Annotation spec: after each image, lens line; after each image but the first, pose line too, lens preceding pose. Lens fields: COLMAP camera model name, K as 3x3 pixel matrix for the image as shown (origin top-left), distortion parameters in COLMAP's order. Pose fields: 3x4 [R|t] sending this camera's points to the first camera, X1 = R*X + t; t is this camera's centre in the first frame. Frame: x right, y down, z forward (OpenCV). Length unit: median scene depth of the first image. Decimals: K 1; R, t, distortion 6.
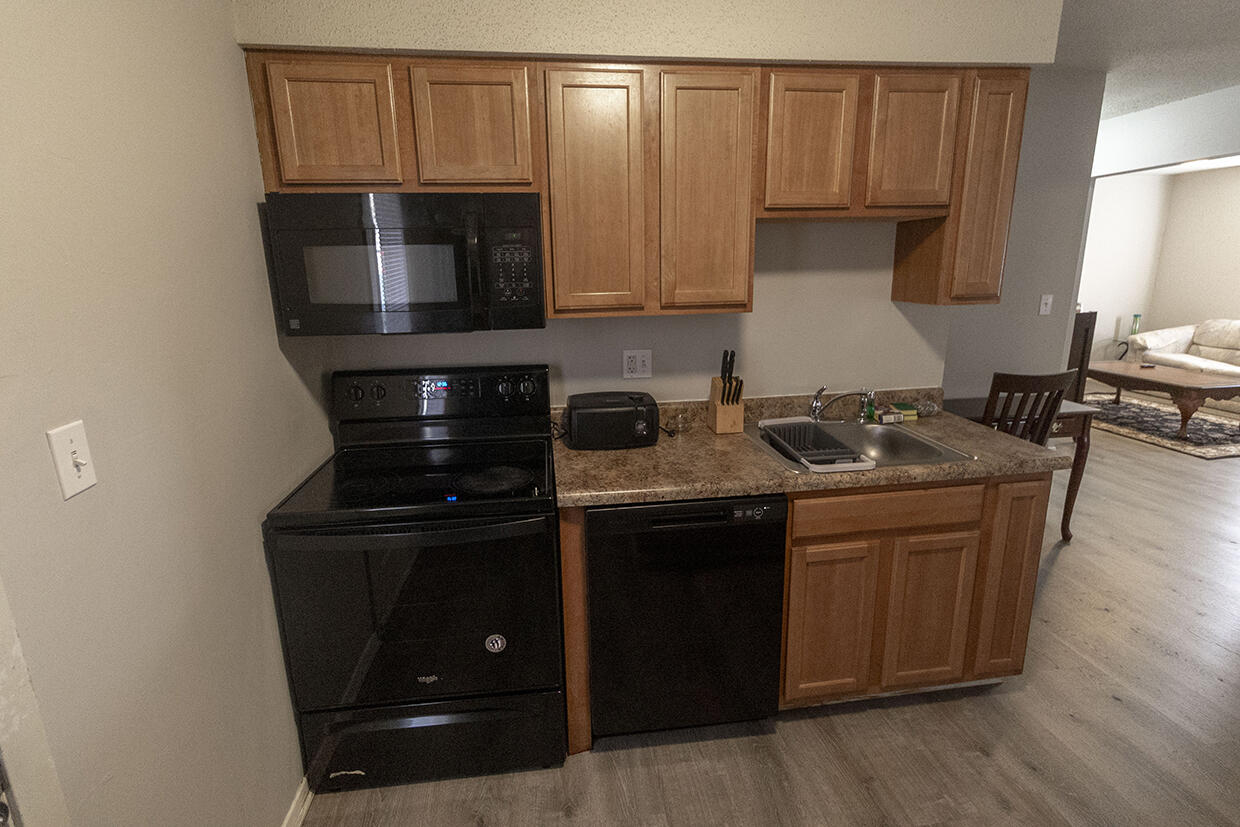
lens RADIAL K [[573.7, 0, 613.9], [0, 573.7, 393.2], [0, 0, 1]] dist [0.001674, 0.001286]
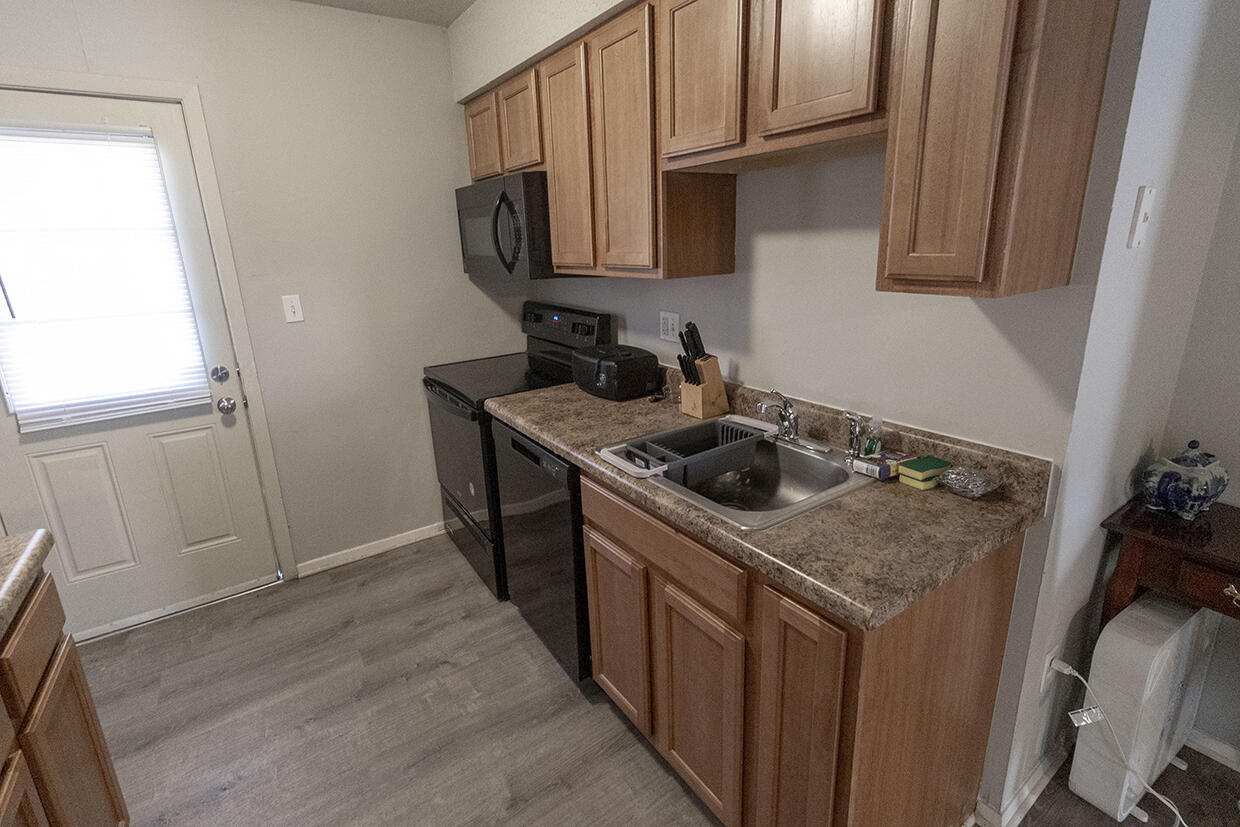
lens RADIAL K [[573.7, 0, 613.9], [0, 573.7, 393.2], [0, 0, 1]] dist [0.001674, 0.001286]
pose [[0.448910, 0.240214, -0.860684, 0.244915], [-0.171789, 0.968423, 0.180683, -0.028403], [0.876908, 0.066746, 0.476001, 0.124358]]
